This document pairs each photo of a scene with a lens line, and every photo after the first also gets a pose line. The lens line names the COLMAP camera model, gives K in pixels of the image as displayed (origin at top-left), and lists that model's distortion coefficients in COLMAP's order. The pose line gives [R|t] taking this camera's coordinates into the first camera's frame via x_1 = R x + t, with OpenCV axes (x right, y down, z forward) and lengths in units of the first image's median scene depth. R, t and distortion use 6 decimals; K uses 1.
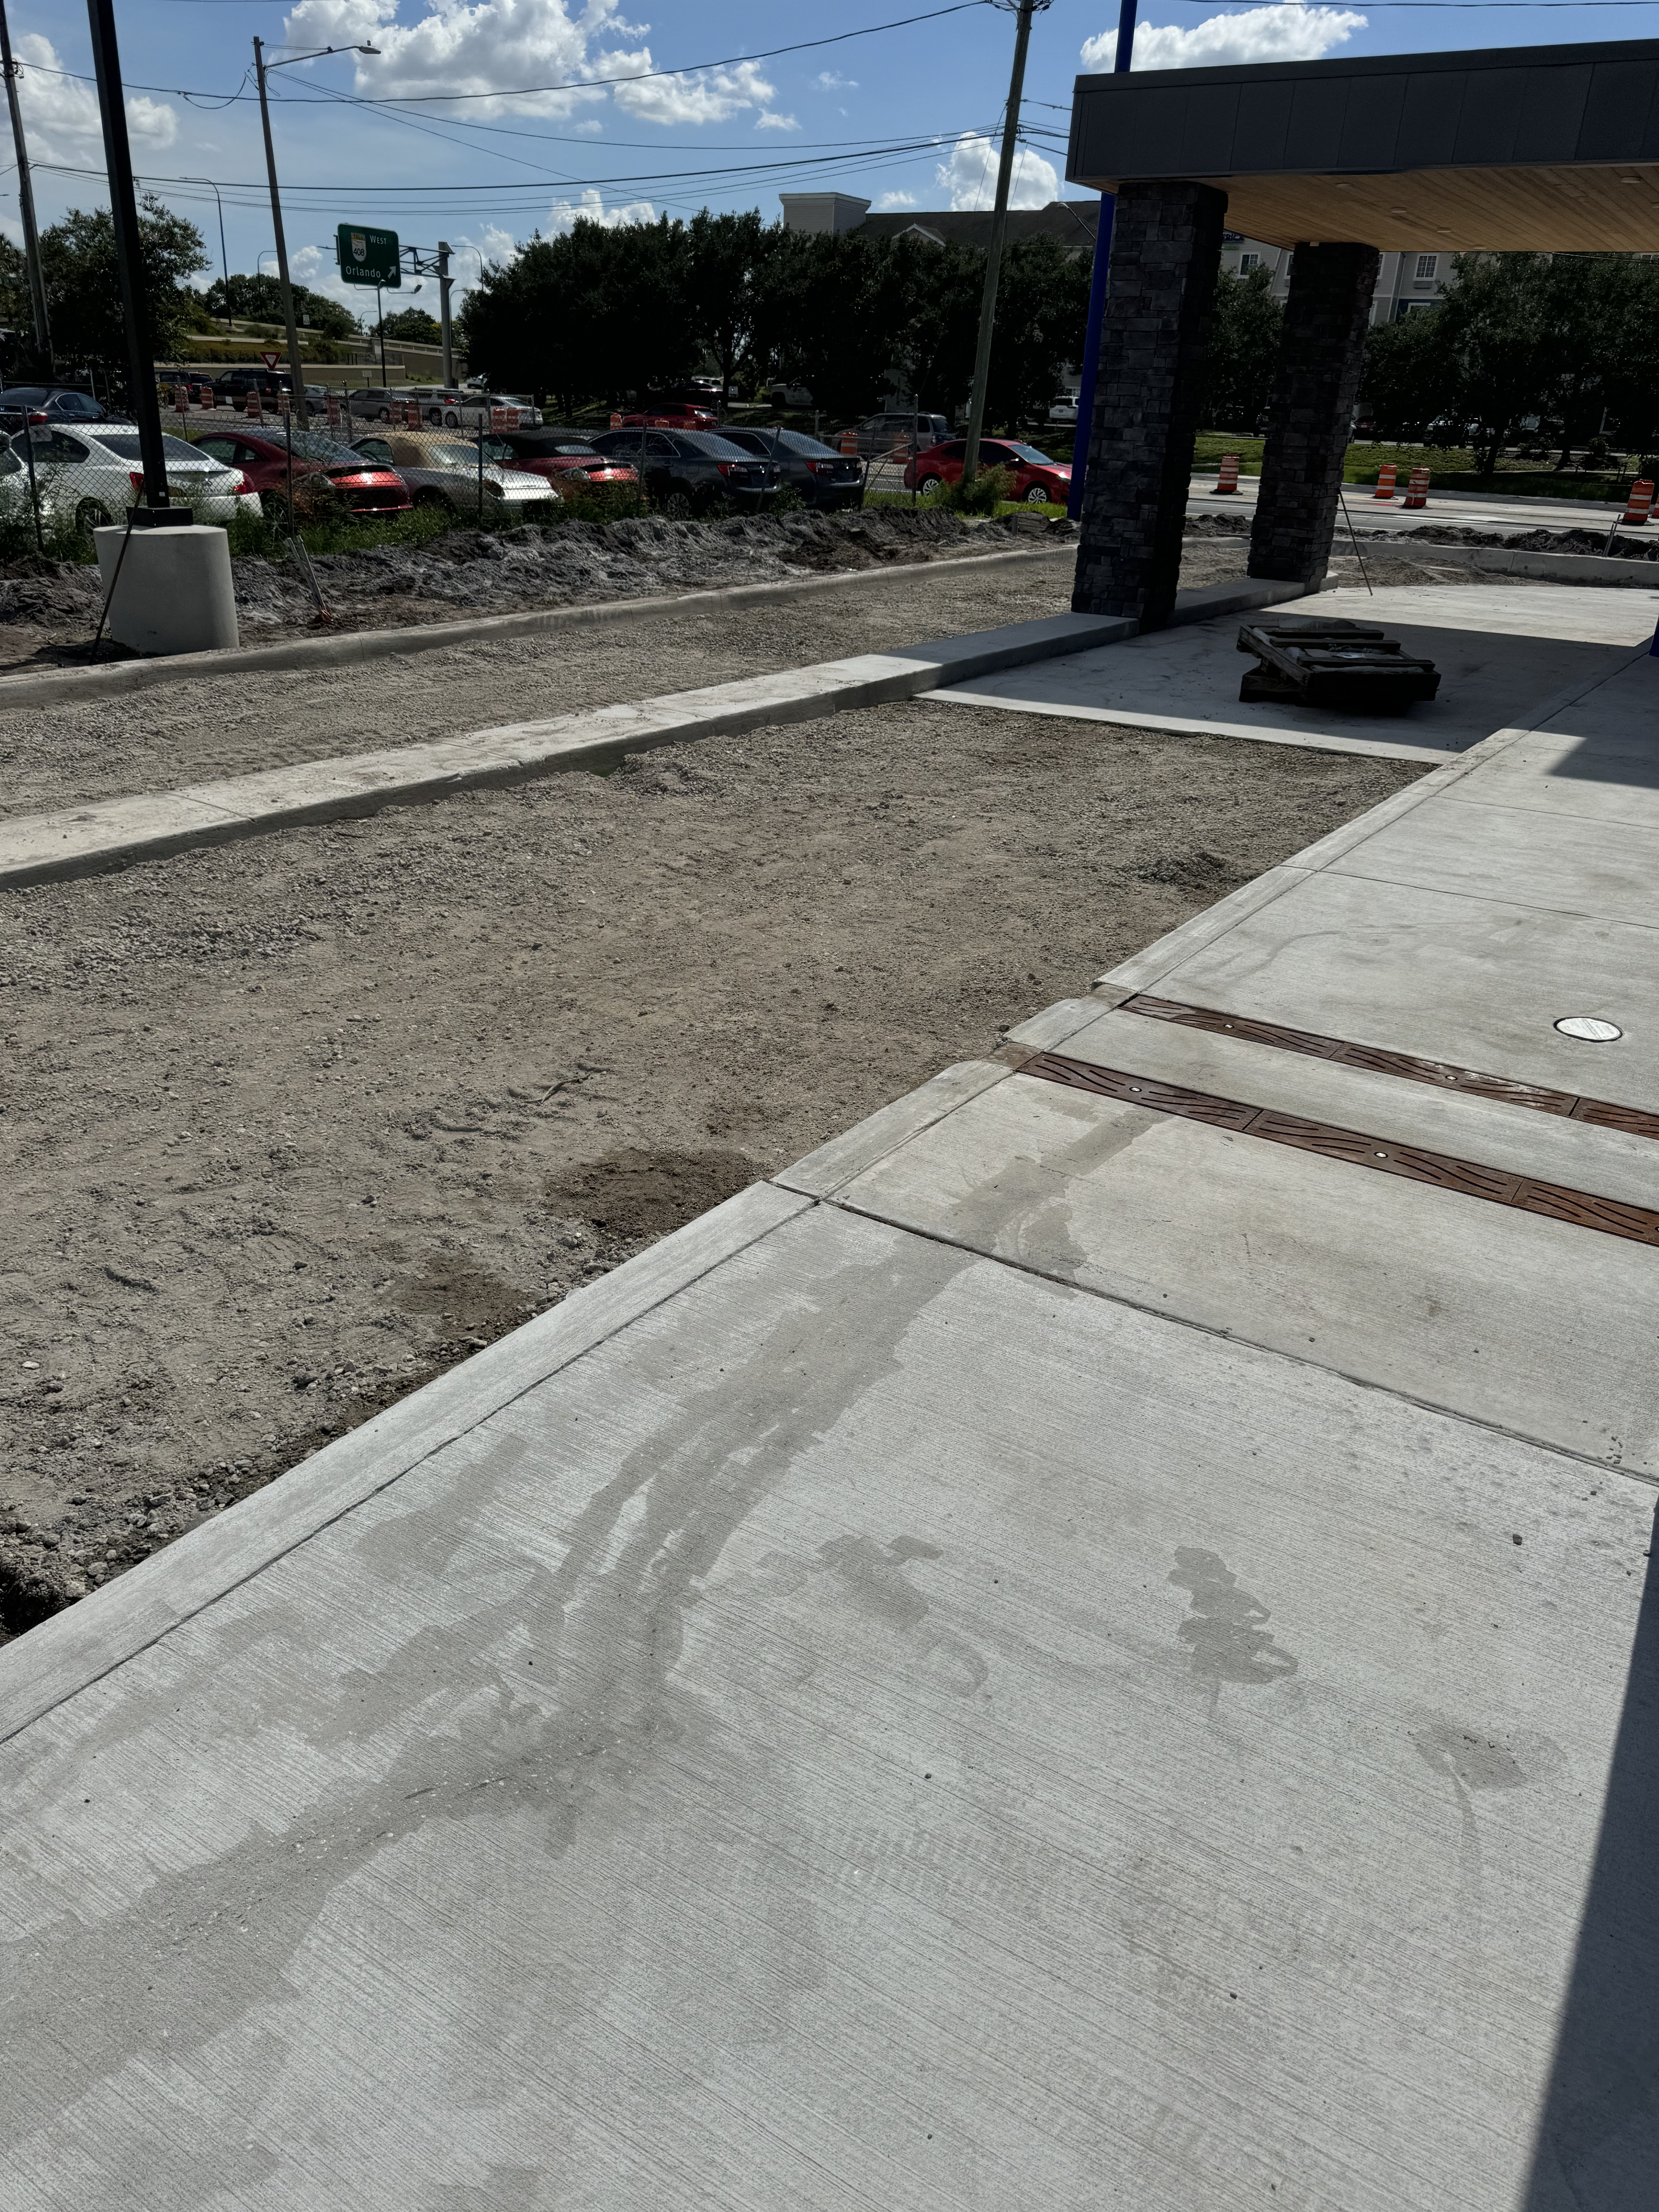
lens RADIAL K [[1551.5, 0, 830.1], [0, 1551.5, 1100.3], [0, 0, 1]] dist [0.070325, -0.089005]
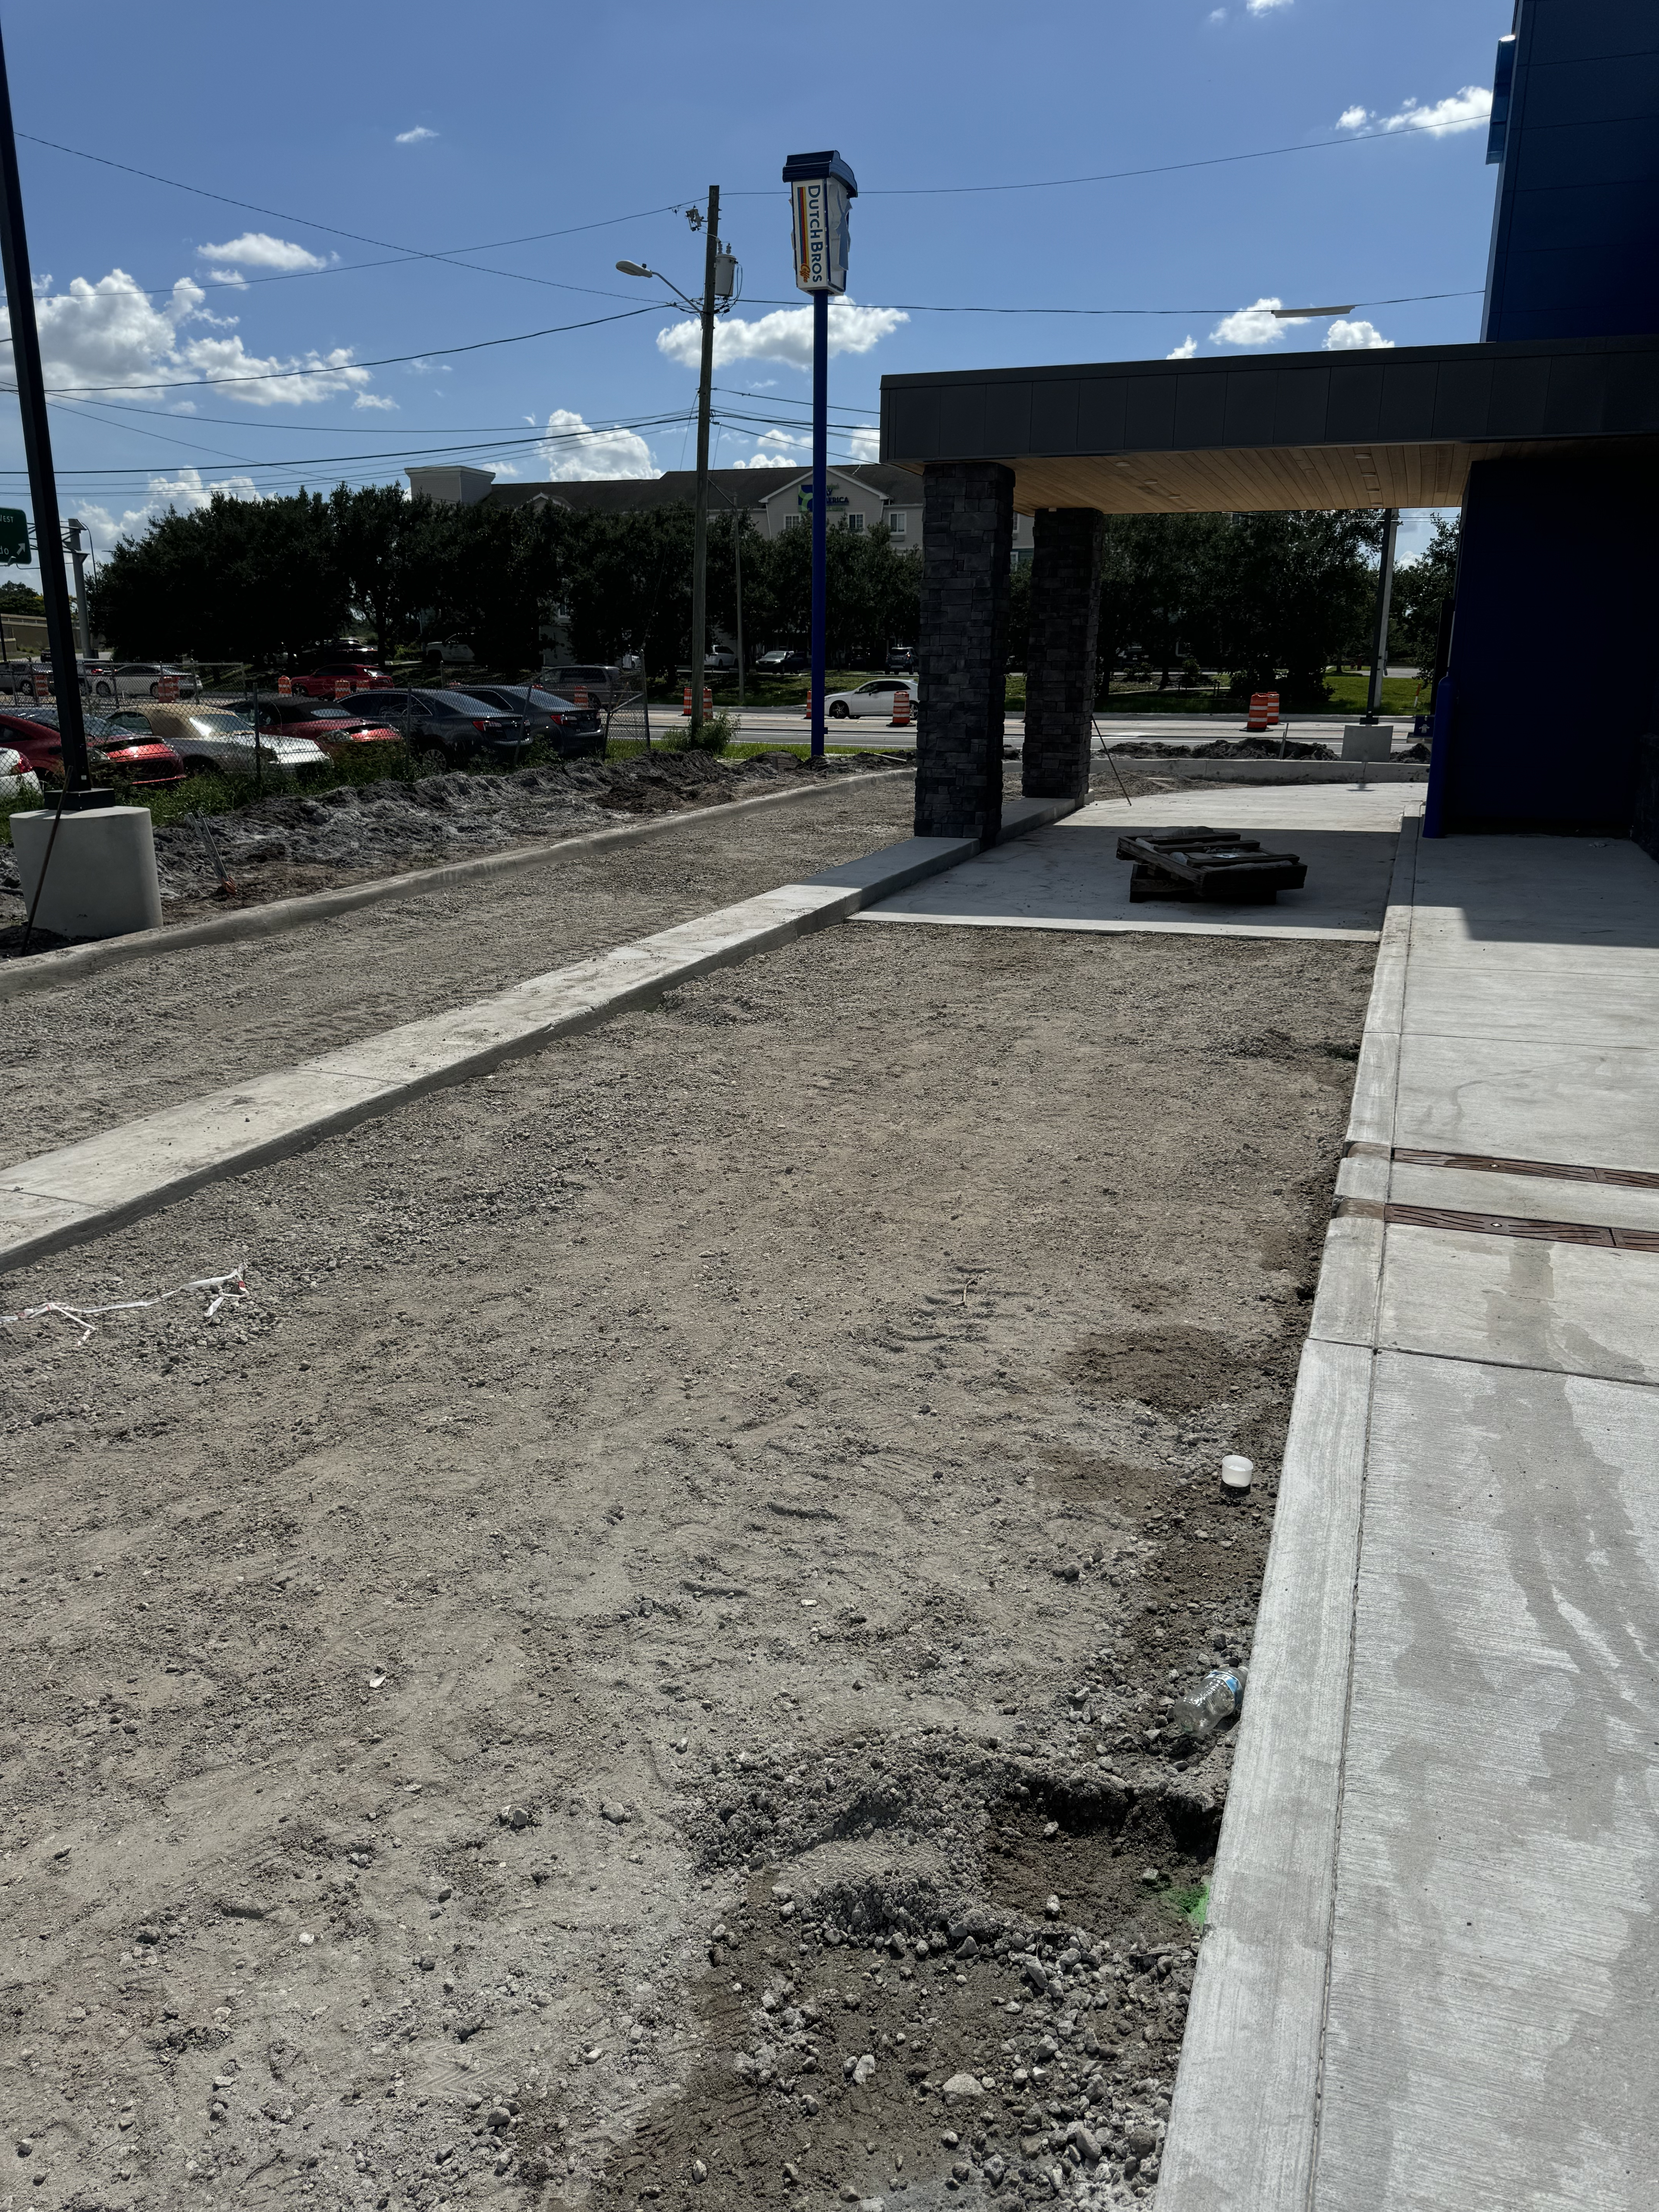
lens RADIAL K [[1551.5, 0, 823.6], [0, 1551.5, 1111.5], [0, 0, 1]] dist [0.070325, -0.089005]
pose [[0.971442, -0.103560, 0.213485, -0.261291], [0.130562, 0.984572, -0.116500, -0.009694], [-0.198127, 0.141046, 0.969975, -0.011586]]
